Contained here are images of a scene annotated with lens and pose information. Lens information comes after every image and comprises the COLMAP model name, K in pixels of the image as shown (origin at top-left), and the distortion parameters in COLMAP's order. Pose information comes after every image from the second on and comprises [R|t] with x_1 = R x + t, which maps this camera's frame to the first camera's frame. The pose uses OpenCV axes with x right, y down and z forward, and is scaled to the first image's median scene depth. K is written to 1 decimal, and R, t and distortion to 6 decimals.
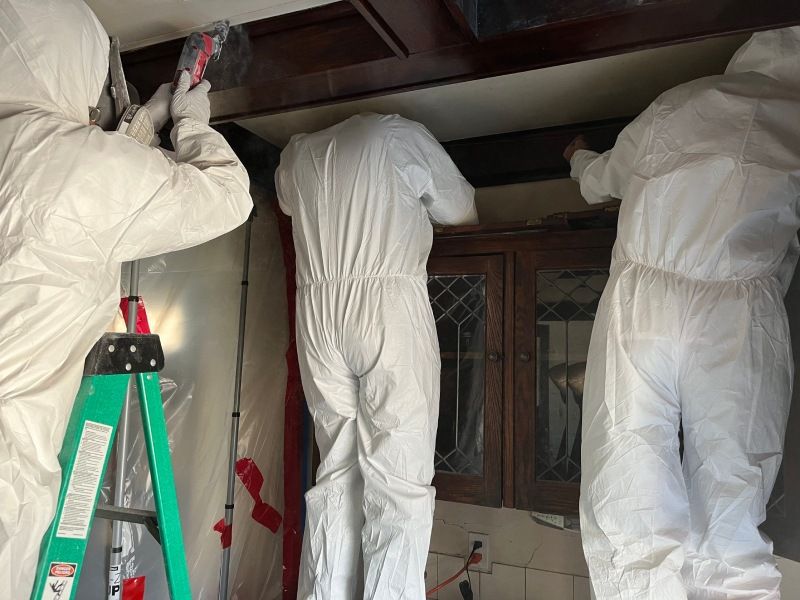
lens RADIAL K [[611.4, 0, 400.0], [0, 611.4, 300.0], [0, 0, 1]] dist [0.059292, -0.008924]
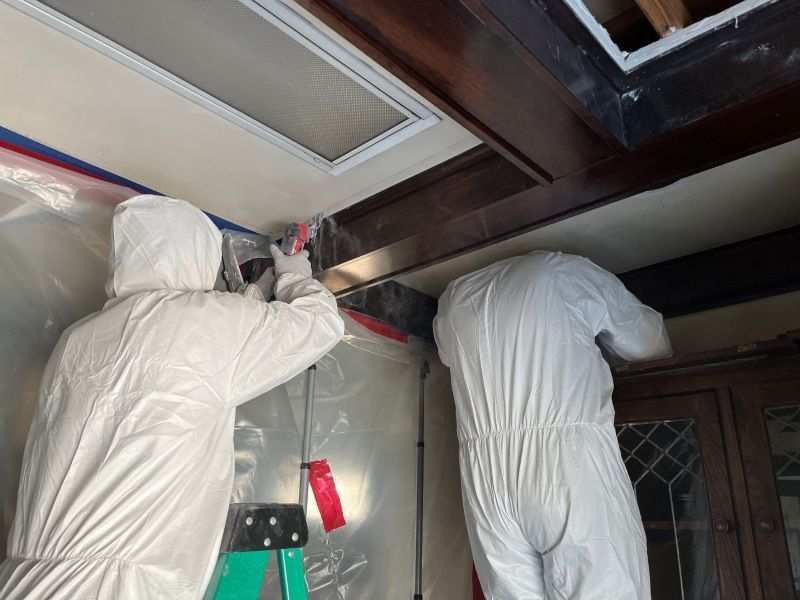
lens RADIAL K [[611.4, 0, 400.0], [0, 611.4, 300.0], [0, 0, 1]] dist [0.059292, -0.008924]
pose [[0.943807, -0.123291, -0.306639, 0.048265], [0.041234, 0.964490, -0.260881, 0.006338], [0.327915, 0.233577, 0.915376, 0.097819]]
